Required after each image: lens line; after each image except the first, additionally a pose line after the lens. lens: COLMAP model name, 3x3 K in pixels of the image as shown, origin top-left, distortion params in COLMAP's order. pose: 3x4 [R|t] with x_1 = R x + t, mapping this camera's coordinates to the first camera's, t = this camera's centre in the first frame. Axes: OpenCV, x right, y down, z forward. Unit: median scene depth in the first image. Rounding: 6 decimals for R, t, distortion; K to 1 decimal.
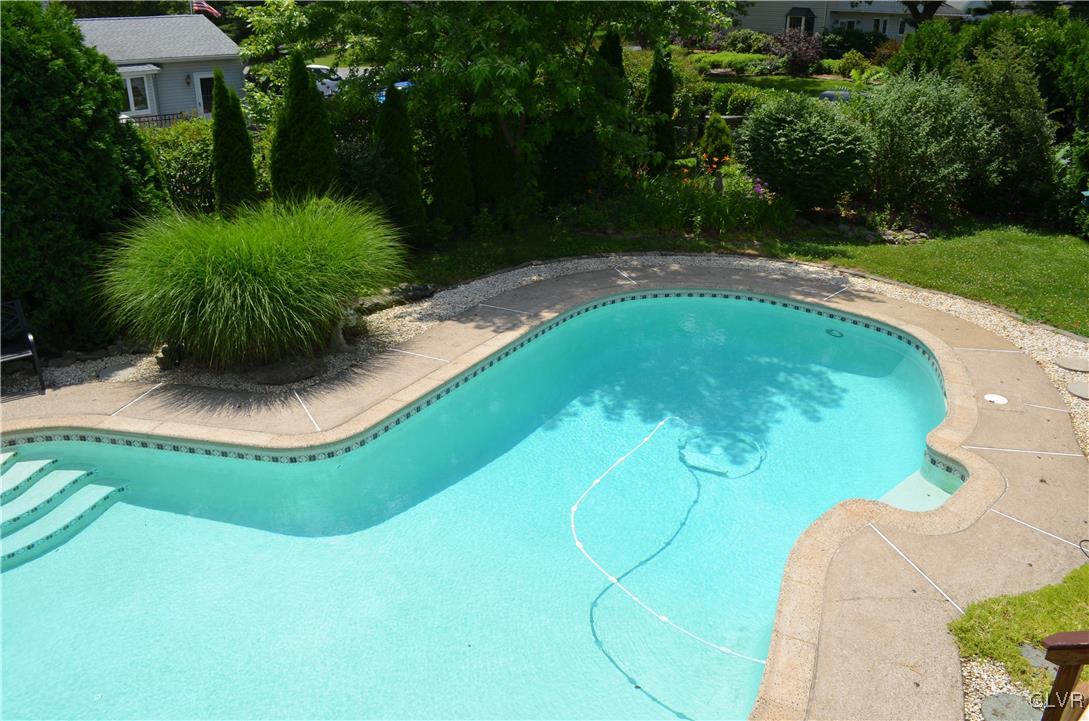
lens RADIAL K [[859.9, 0, 549.9], [0, 859.9, 363.2], [0, 0, 1]] dist [-0.079263, 0.014127]
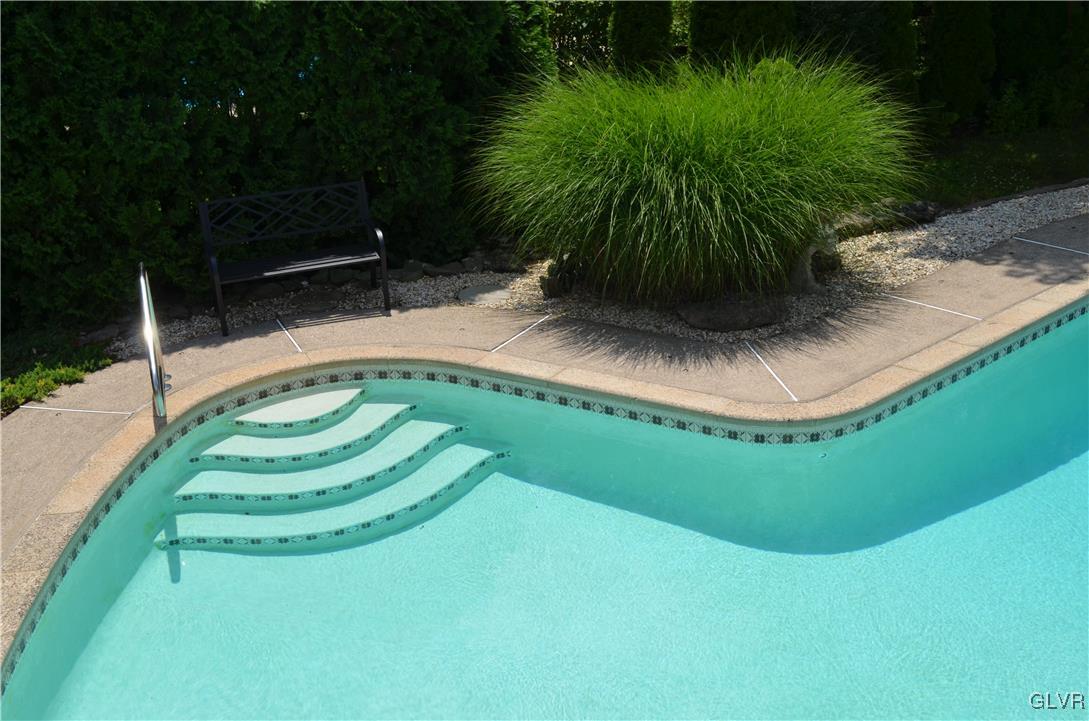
lens RADIAL K [[1416.1, 0, 551.1], [0, 1416.1, 357.8], [0, 0, 1]] dist [-0.028146, 0.000000]
pose [[0.949283, 0.090405, -0.301147, -0.099039], [-0.089478, 0.995845, 0.016899, 0.035914], [0.301424, 0.010904, 0.953428, -0.090761]]
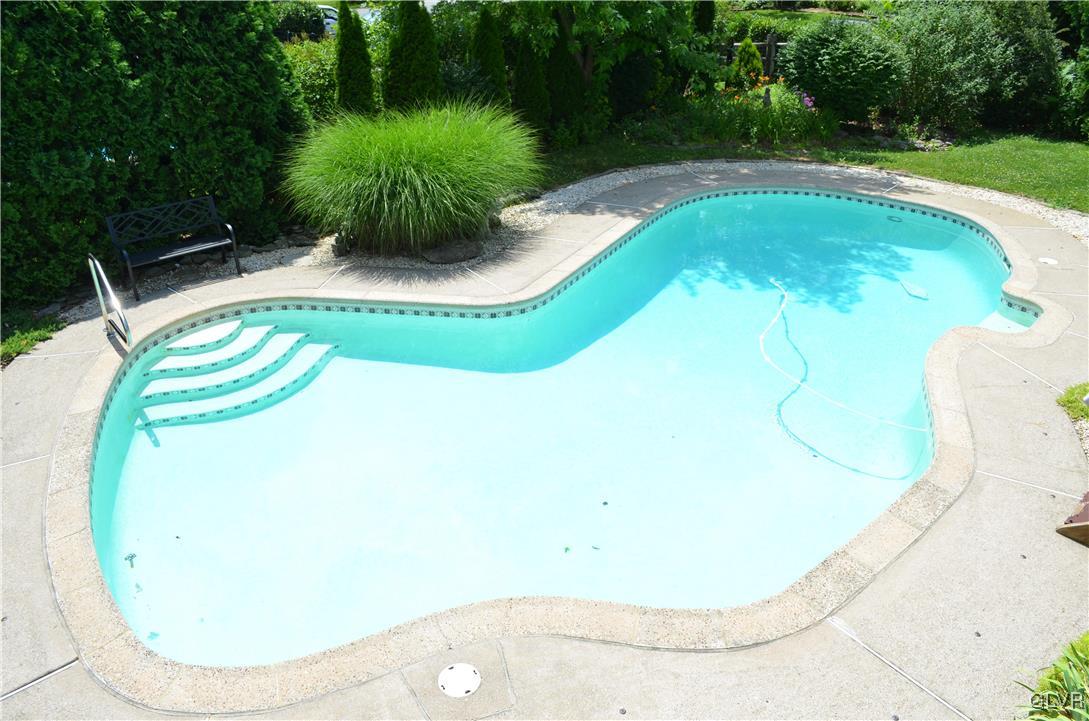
lens RADIAL K [[859.9, 0, 548.2], [0, 859.9, 364.6], [0, 0, 1]] dist [-0.079263, 0.014127]
pose [[0.998747, -0.030981, 0.039299, -0.214208], [0.028532, 0.997703, 0.061434, 0.086435], [-0.041112, -0.060236, 0.997337, -0.158628]]
